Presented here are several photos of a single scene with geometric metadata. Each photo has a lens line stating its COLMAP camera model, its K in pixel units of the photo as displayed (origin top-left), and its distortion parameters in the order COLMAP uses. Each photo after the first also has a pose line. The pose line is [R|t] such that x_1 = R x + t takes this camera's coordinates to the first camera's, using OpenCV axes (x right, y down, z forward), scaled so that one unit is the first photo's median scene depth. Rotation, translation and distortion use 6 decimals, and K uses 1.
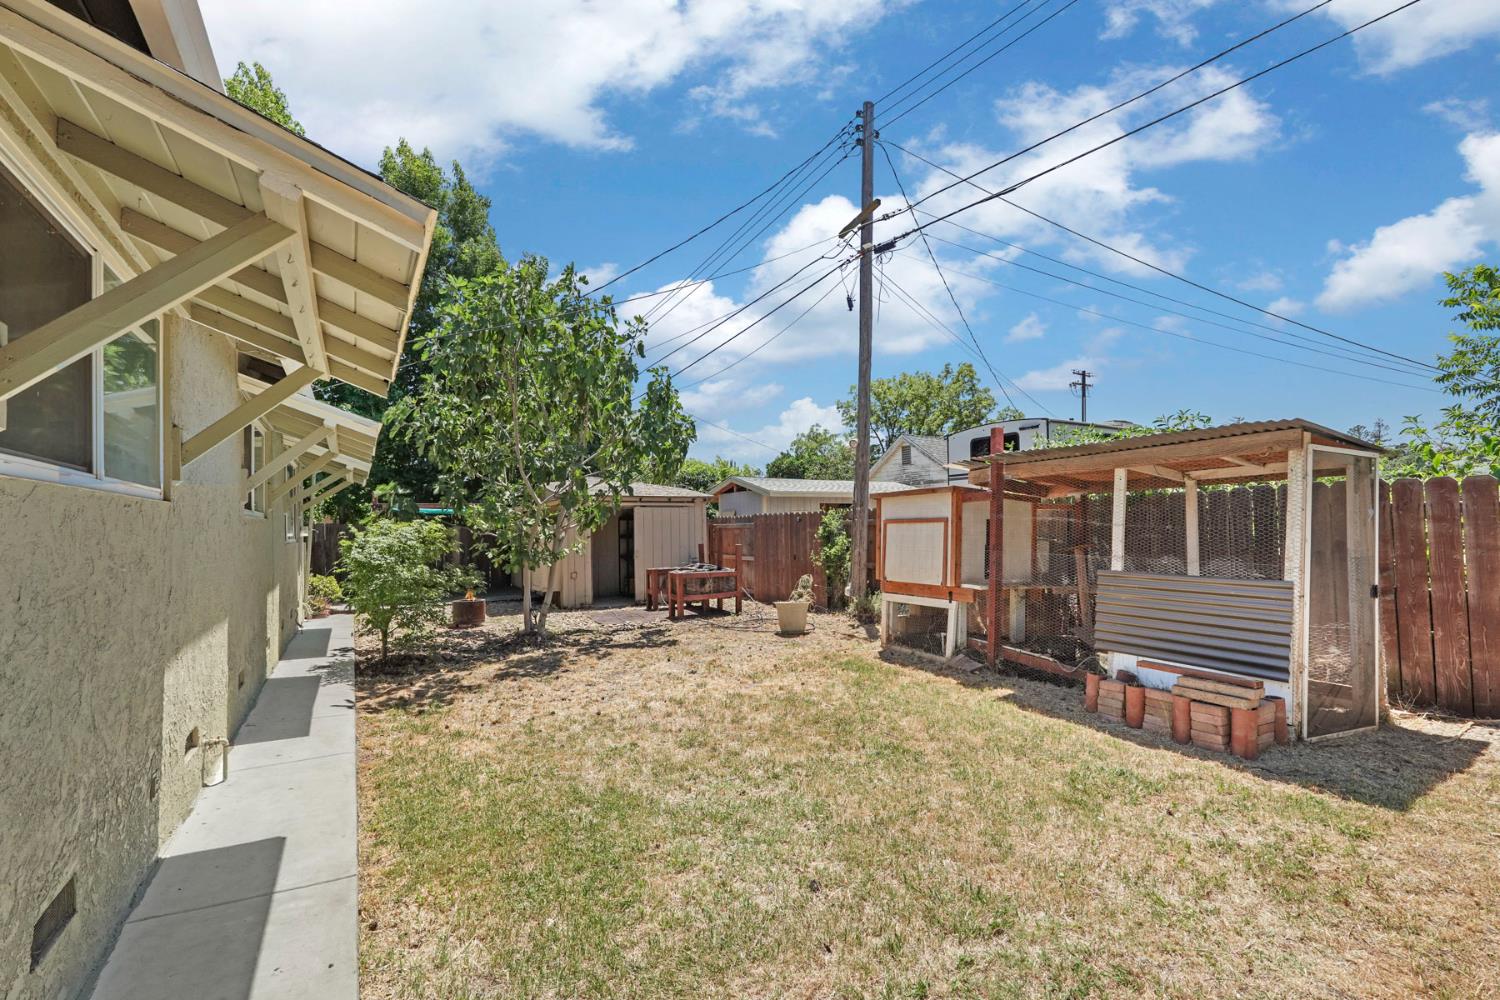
lens RADIAL K [[674.6, 0, 752.3], [0, 674.6, 518.8], [0, 0, 1]] dist [-0.014983, 0.009491]
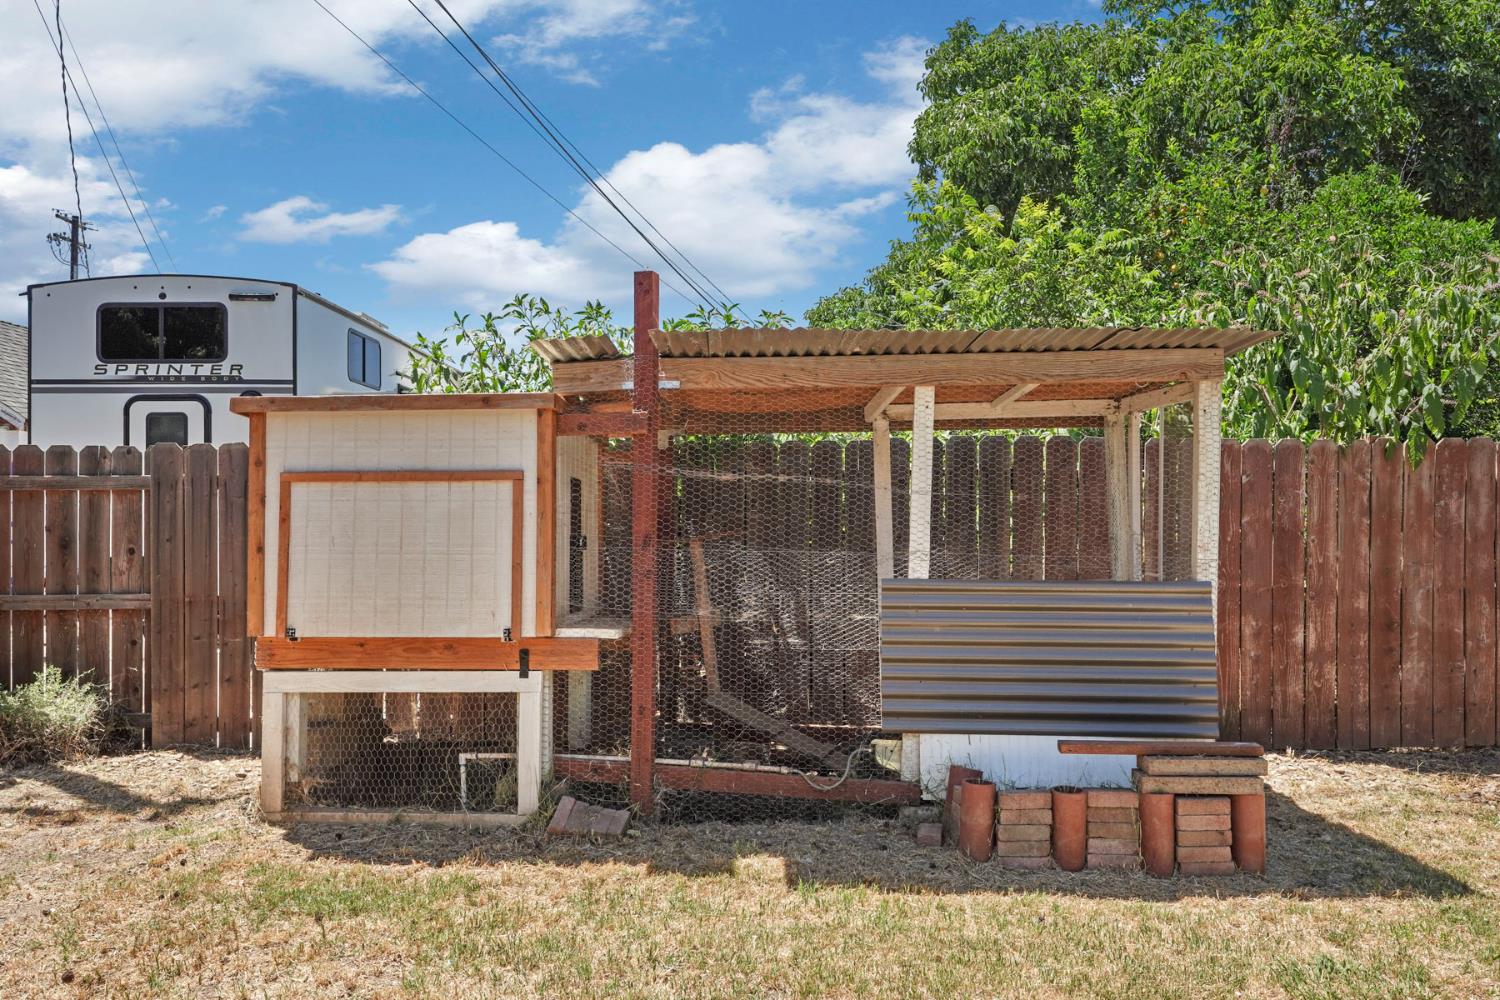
lens RADIAL K [[1153.0, 0, 750.0], [0, 1153.0, 500.0], [0, 0, 1]] dist [0.000489, 0.002462]
pose [[0.497112, 0.013682, 0.867579, -0.295996], [-0.016916, 0.999838, -0.006075, 0.021639], [-0.867522, -0.011656, 0.497263, 0.631197]]
